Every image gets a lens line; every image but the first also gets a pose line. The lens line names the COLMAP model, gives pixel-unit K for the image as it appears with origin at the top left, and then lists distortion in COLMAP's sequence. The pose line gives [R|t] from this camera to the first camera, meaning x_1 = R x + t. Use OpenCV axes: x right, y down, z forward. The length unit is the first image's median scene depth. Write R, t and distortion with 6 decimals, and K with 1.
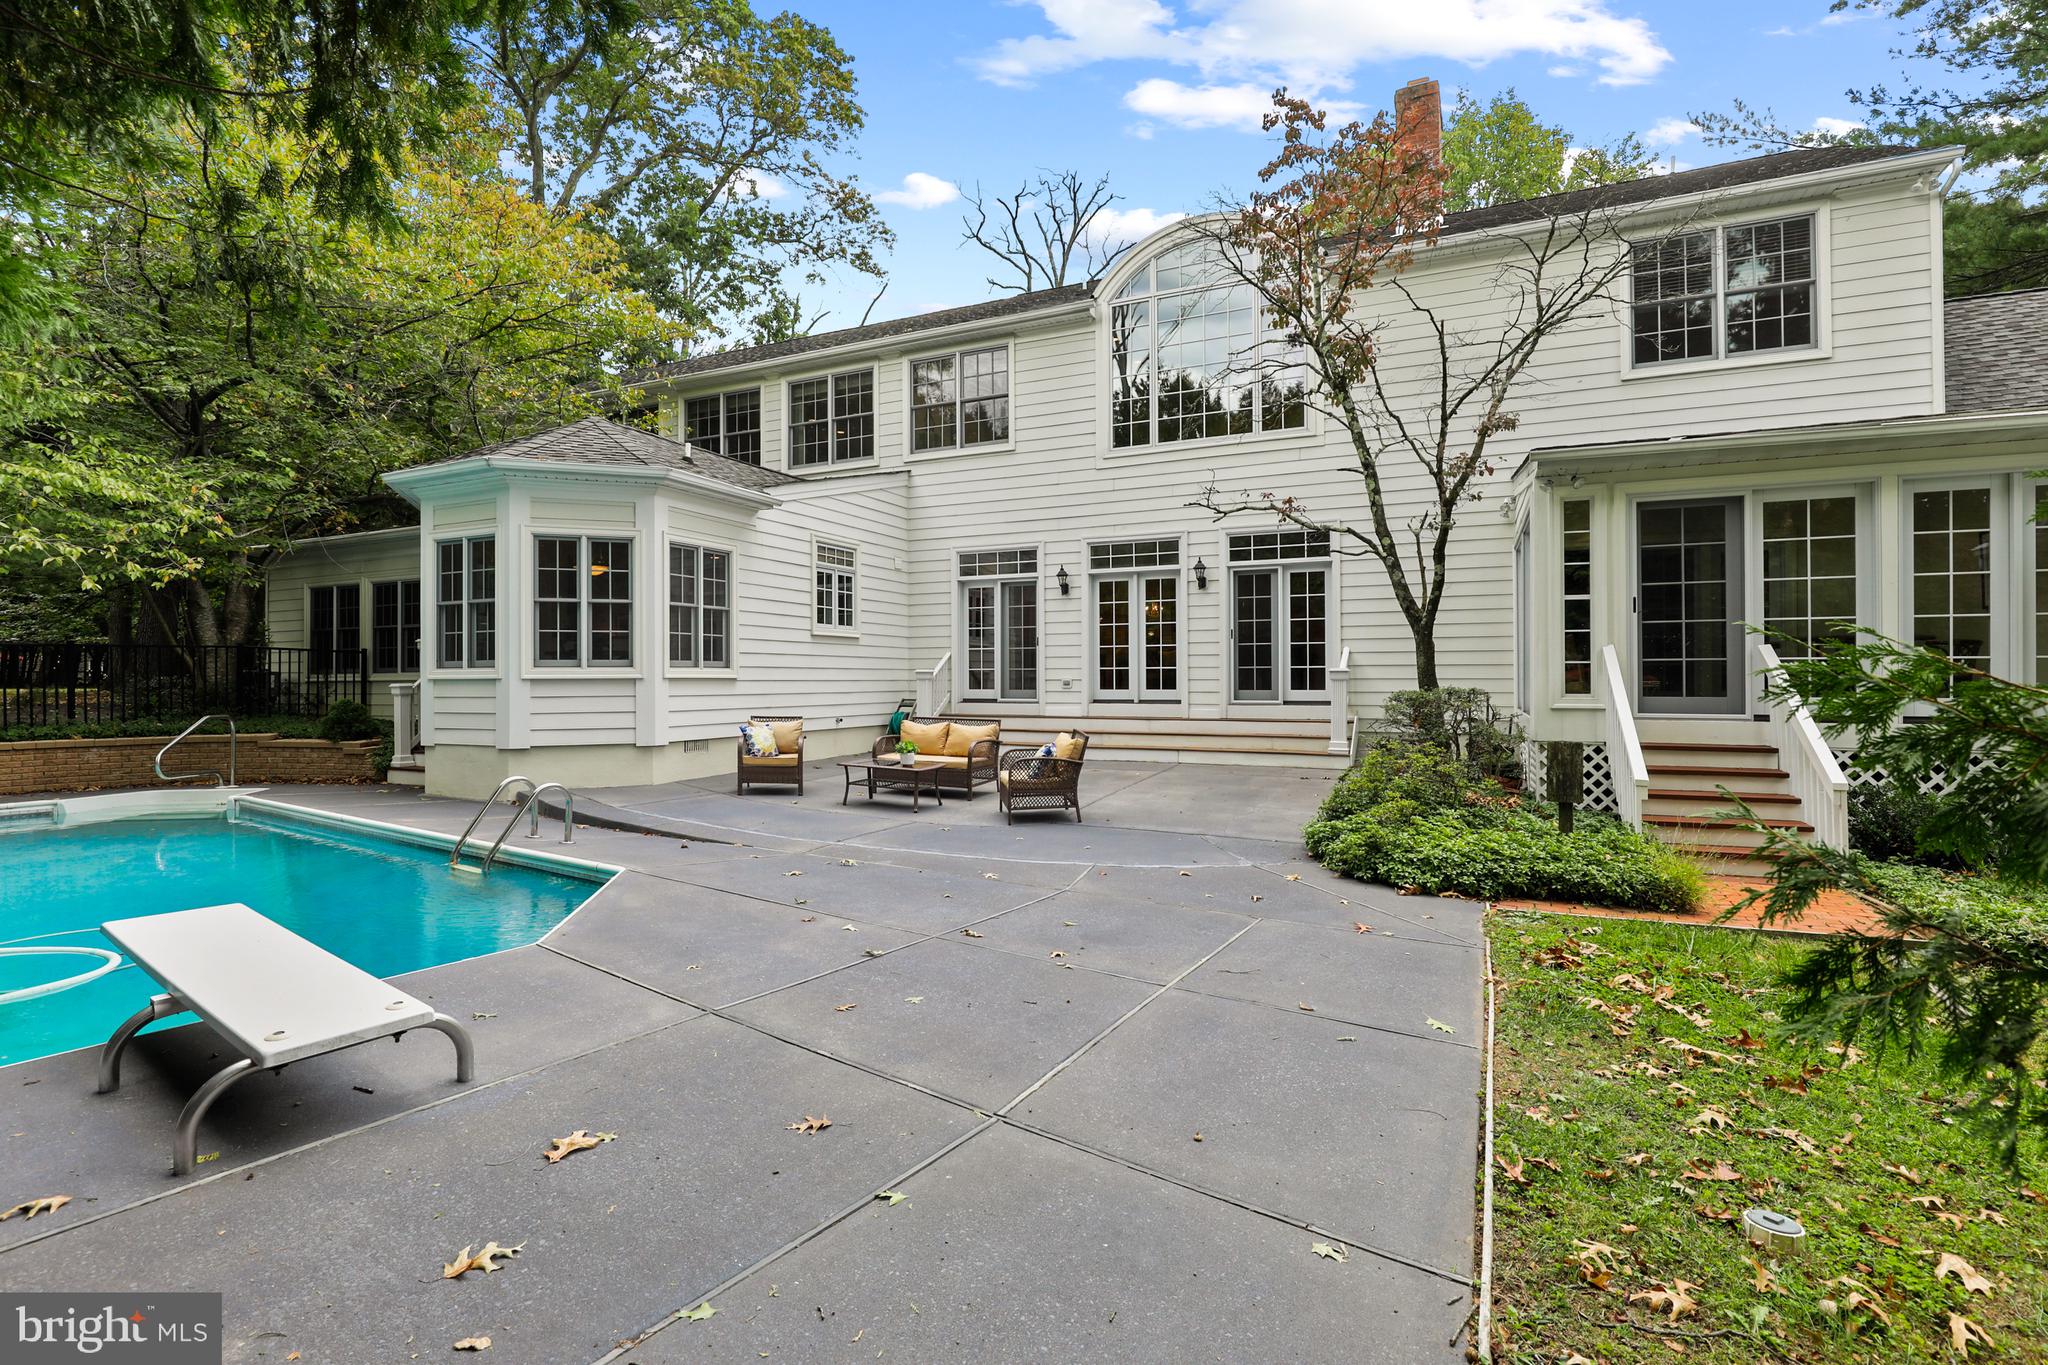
lens RADIAL K [[947.6, 0, 1025.3], [0, 947.6, 671.3], [0, 0, 1]] dist [0.001744, -0.000097]
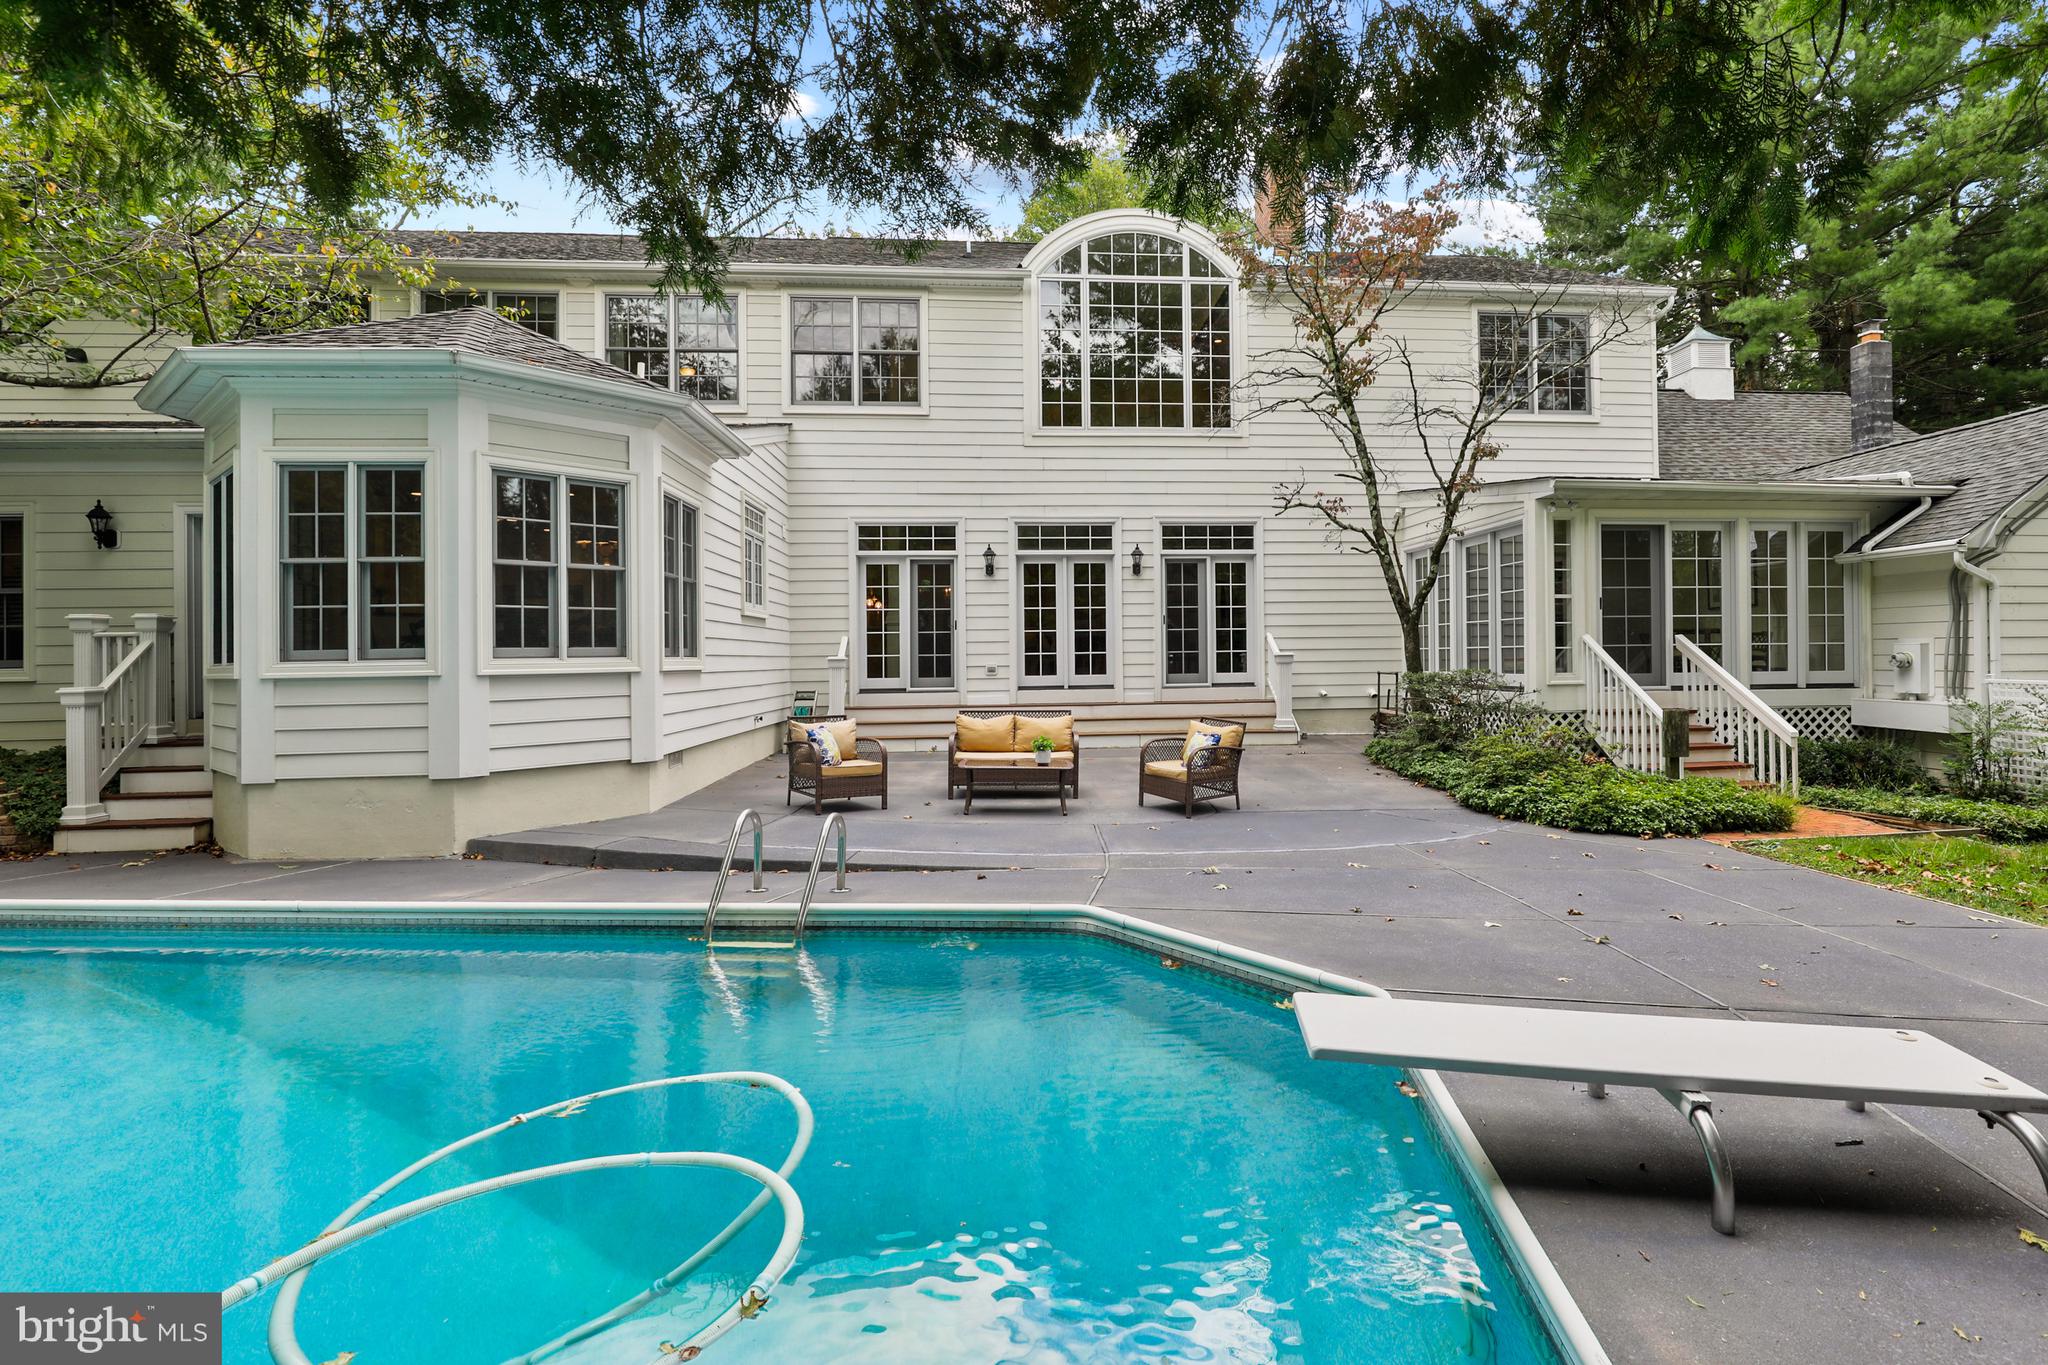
lens RADIAL K [[968.8, 0, 1097.1], [0, 968.8, 645.8], [0, 0, 1]] dist [-0.003167, 0.000030]
pose [[0.861872, -0.002354, 0.507121, -0.374586], [0.006275, 0.999962, -0.006023, -0.005079], [-0.507088, 0.008373, 0.861854, 0.125038]]
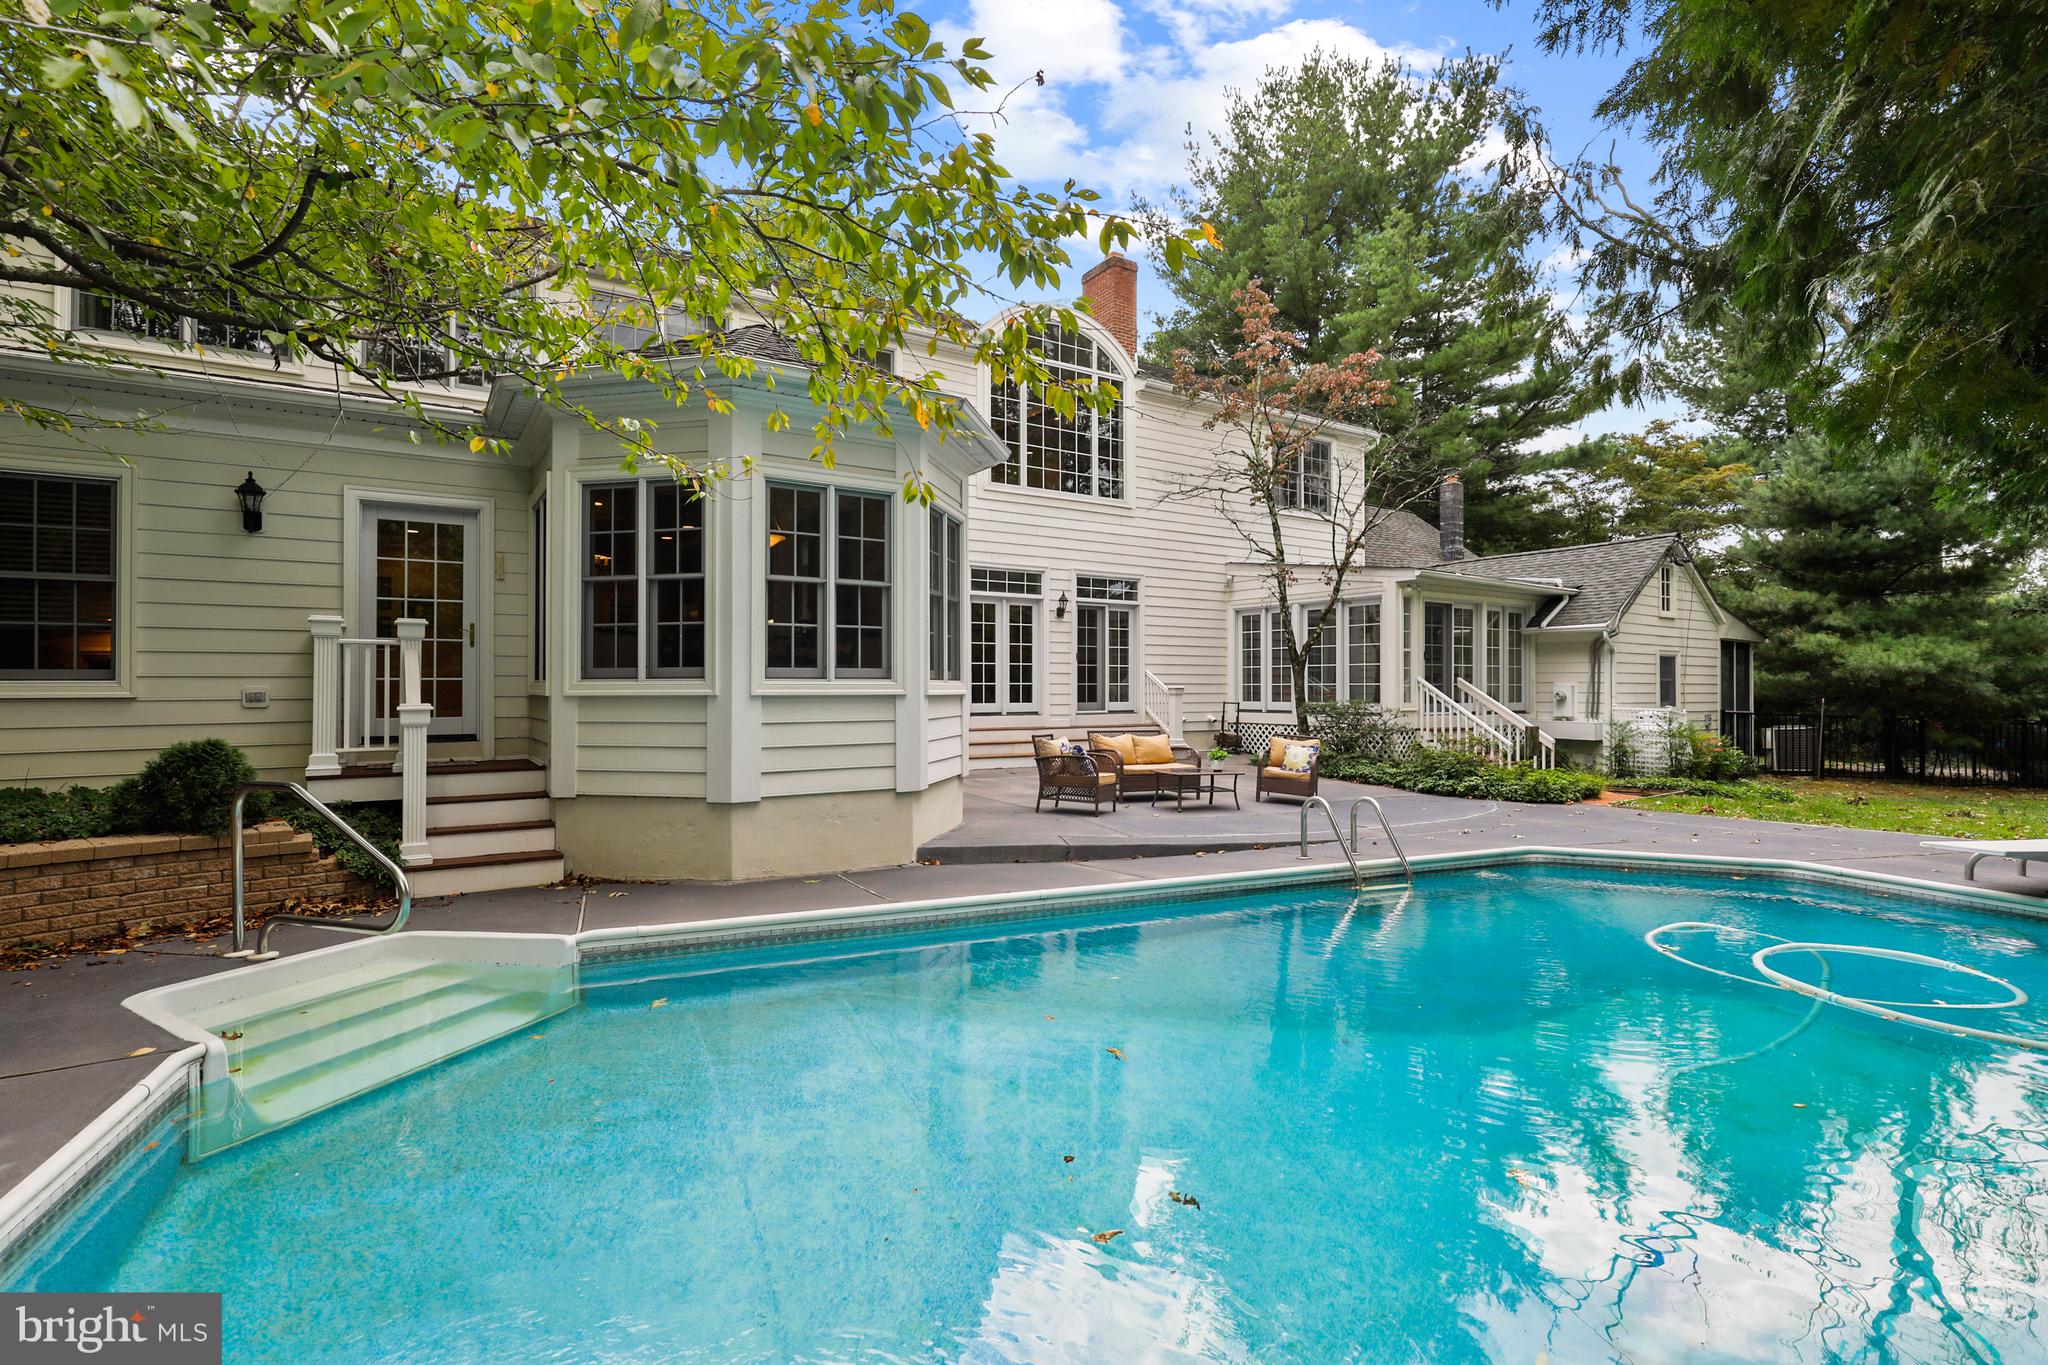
lens RADIAL K [[931.7, 0, 1024.0], [0, 931.7, 682.5], [0, 0, 1]] dist [0.002386, -0.000071]
pose [[0.543381, 0.009130, 0.839437, -0.814041], [-0.008780, 0.999948, -0.005192, 0.000778], [-0.839441, -0.004549, 0.543433, 0.398190]]
